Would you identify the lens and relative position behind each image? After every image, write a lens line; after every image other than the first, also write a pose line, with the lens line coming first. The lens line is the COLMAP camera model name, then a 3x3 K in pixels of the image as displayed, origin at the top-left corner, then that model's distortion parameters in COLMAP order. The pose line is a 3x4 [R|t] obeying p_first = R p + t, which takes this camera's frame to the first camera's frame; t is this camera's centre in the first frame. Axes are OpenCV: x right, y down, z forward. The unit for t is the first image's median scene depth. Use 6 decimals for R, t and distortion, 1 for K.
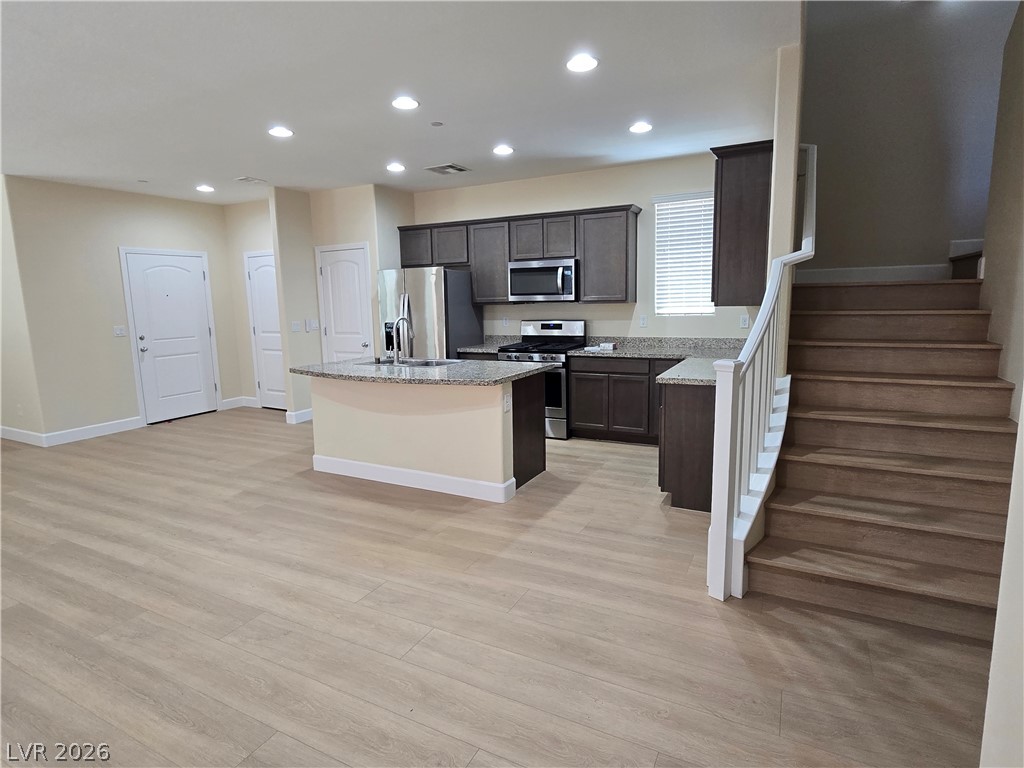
lens RADIAL K [[562.3, 0, 514.9], [0, 562.3, 366.6], [0, 0, 1]] dist [0.001082, 0.000980]
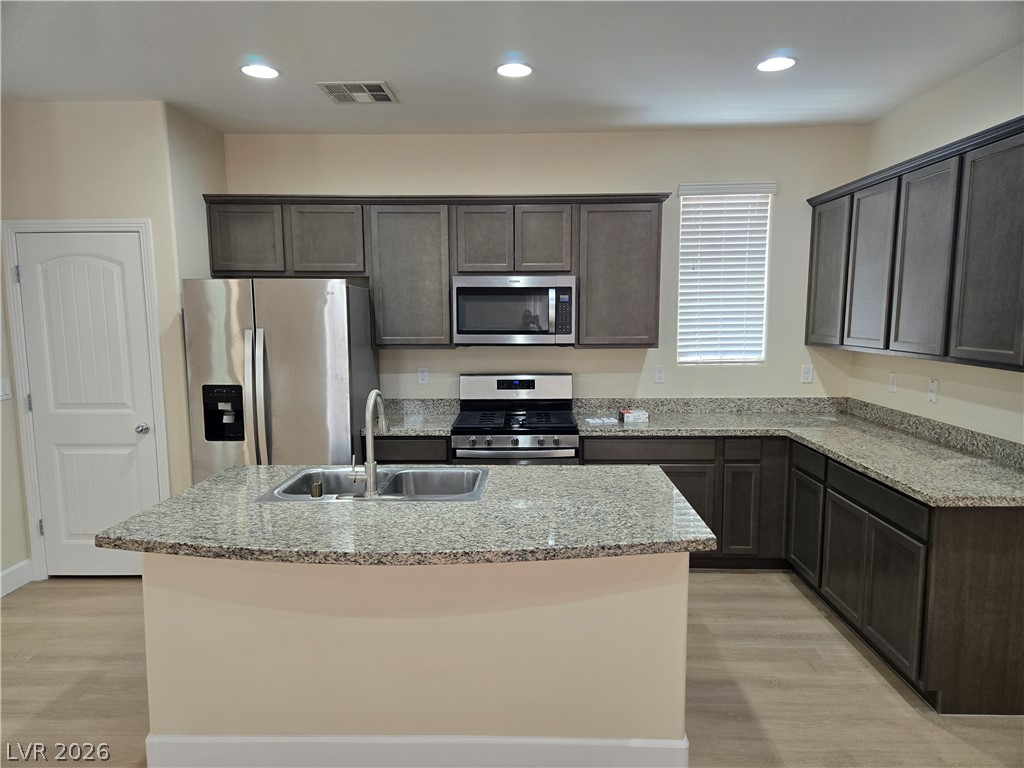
lens RADIAL K [[692.2, 0, 513.8], [0, 692.2, 386.3], [0, 0, 1]] dist [0.084640, -0.064165]
pose [[0.894145, -0.032223, 0.446617, -0.290698], [0.040326, 0.999149, -0.008646, -0.067552], [-0.445959, 0.025742, 0.894683, 0.357837]]
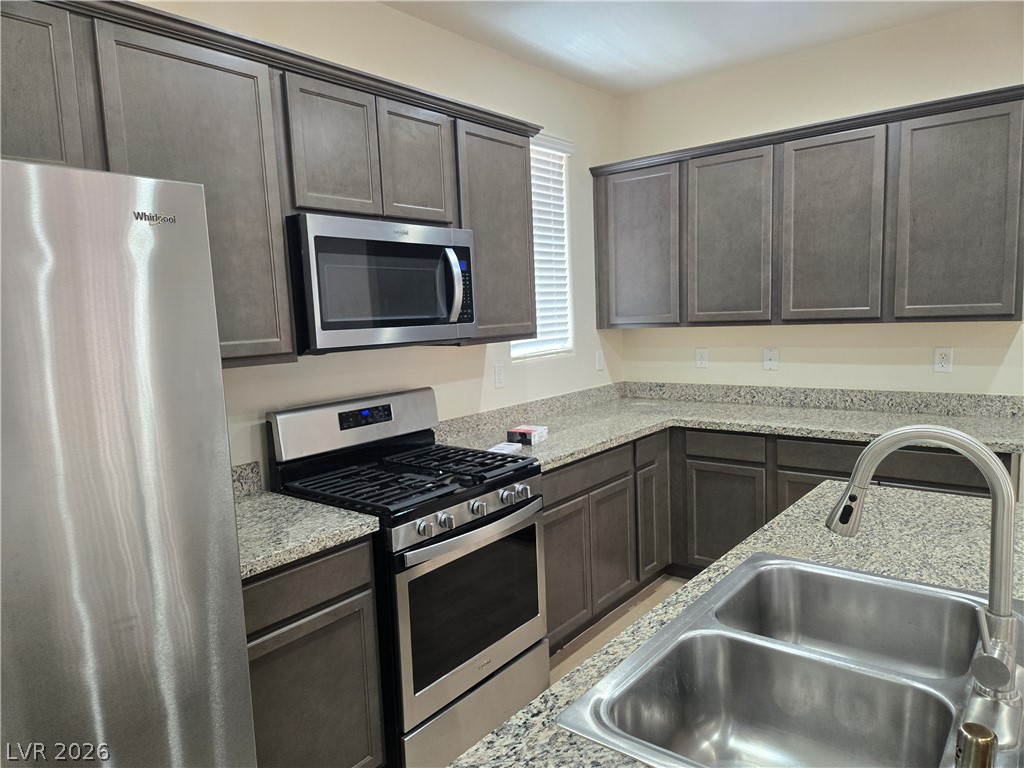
lens RADIAL K [[692.2, 0, 513.8], [0, 692.2, 386.3], [0, 0, 1]] dist [0.084640, -0.064165]
pose [[0.185762, -0.096110, 0.977883, -0.363821], [0.155794, 0.985497, 0.067263, -0.112261], [-0.970165, 0.139854, 0.198041, 0.885008]]
